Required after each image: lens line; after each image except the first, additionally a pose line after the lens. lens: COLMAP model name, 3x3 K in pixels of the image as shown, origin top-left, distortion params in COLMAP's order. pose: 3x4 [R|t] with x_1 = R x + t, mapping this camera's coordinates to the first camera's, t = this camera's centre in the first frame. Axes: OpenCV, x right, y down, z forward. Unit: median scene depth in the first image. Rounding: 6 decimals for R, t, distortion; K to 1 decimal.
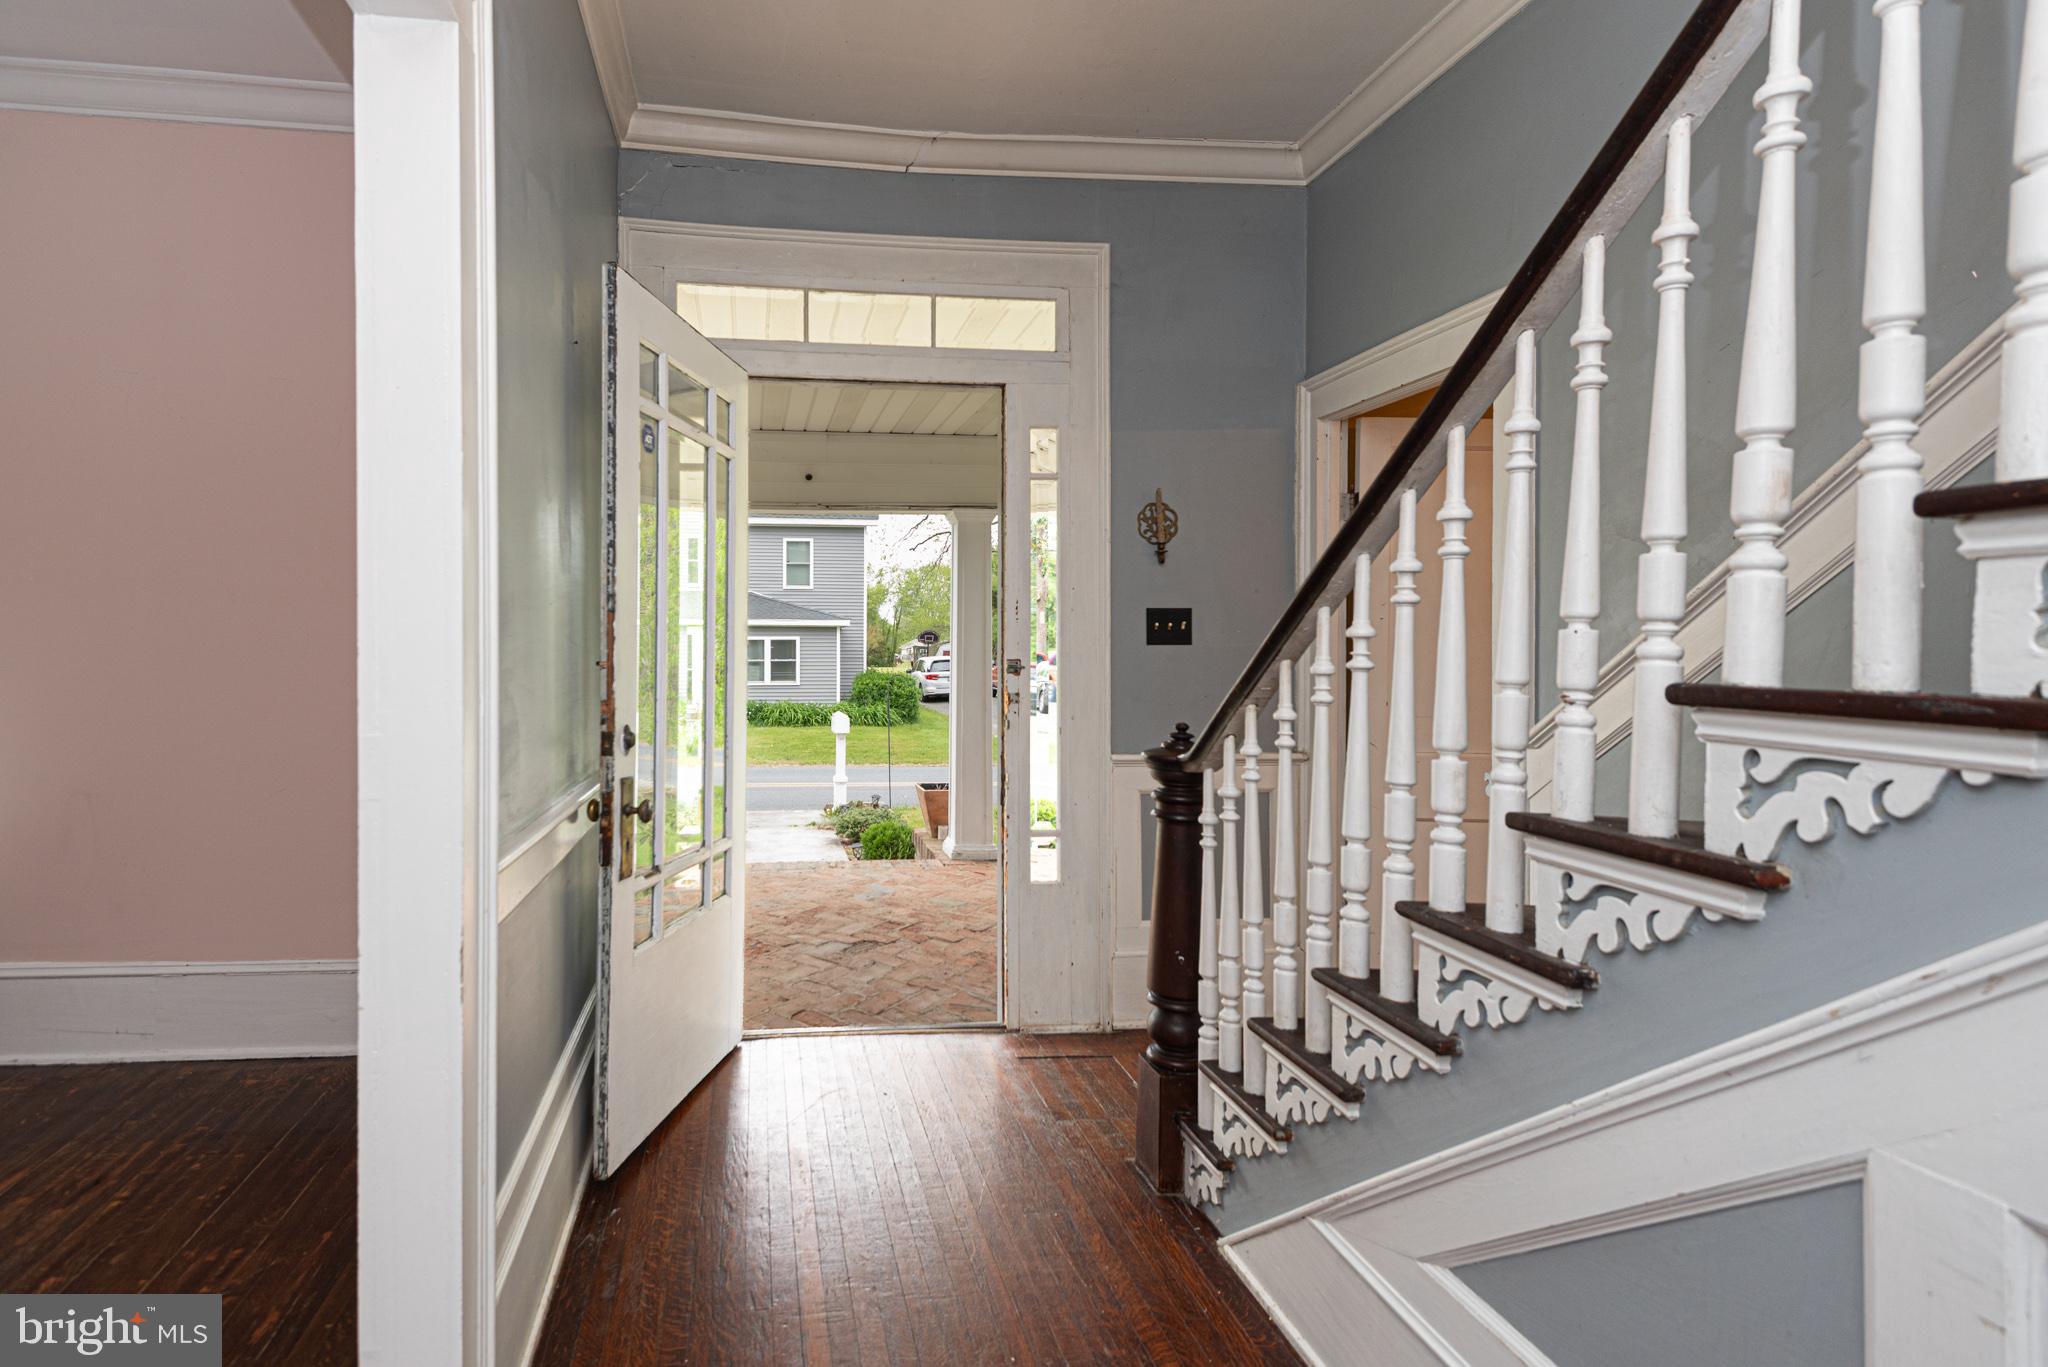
lens RADIAL K [[1012.4, 0, 874.6], [0, 1012.4, 663.2], [0, 0, 1]] dist [0.041978, -0.023673]
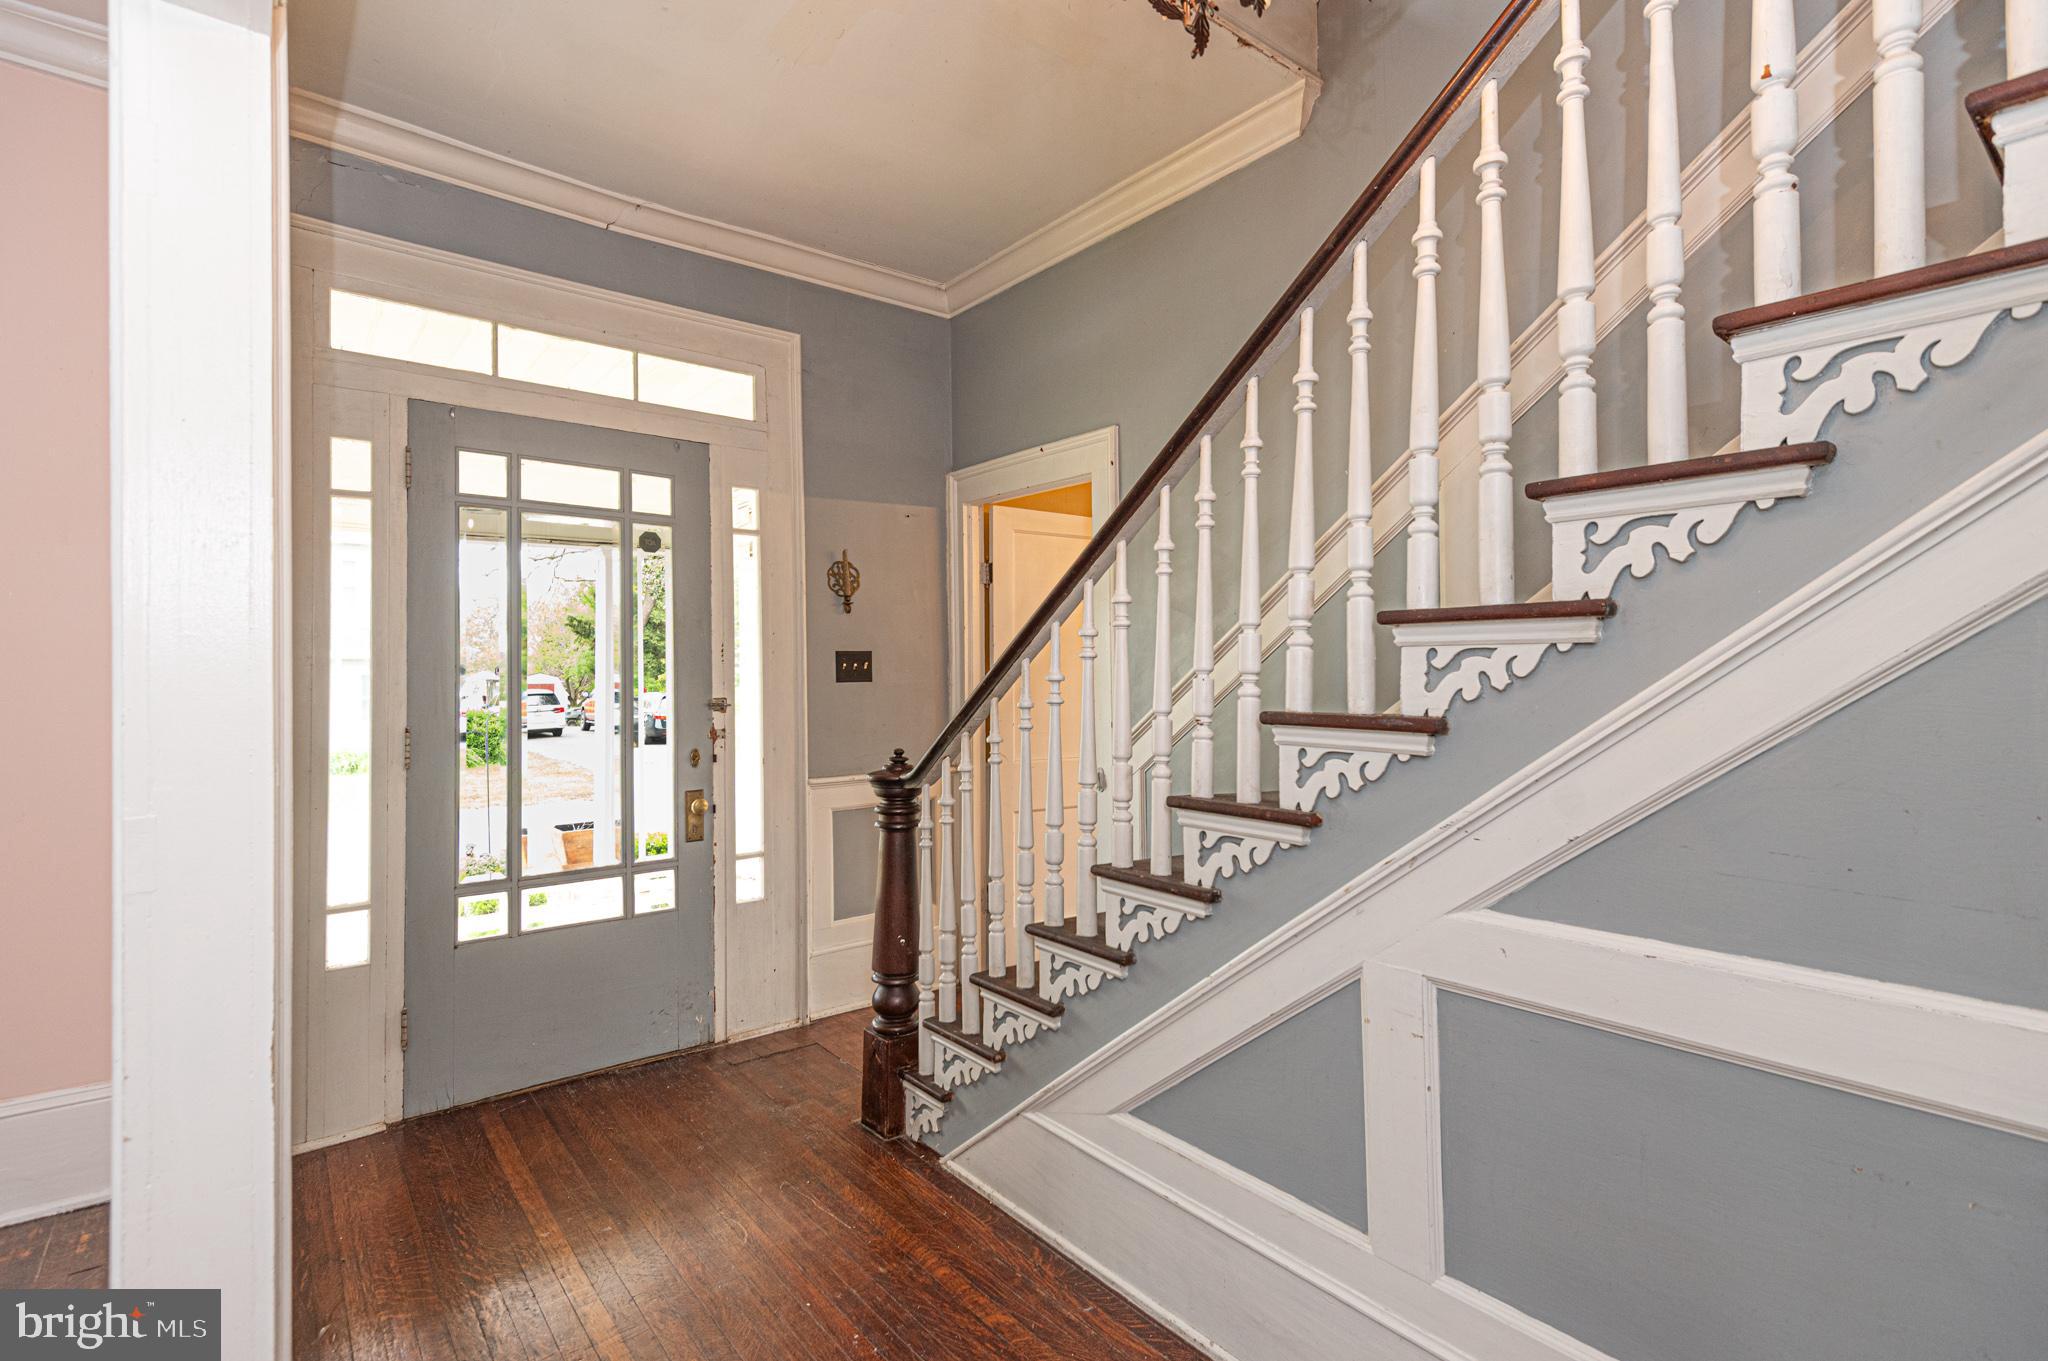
lens RADIAL K [[962.7, 0, 1021.5], [0, 962.7, 675.0], [0, 0, 1]] dist [0.045758, -0.022537]
pose [[0.842873, -0.014522, 0.537916, -0.234726], [0.022252, 0.999721, -0.007878, -0.020846], [-0.537652, 0.018610, 0.842962, -0.074118]]
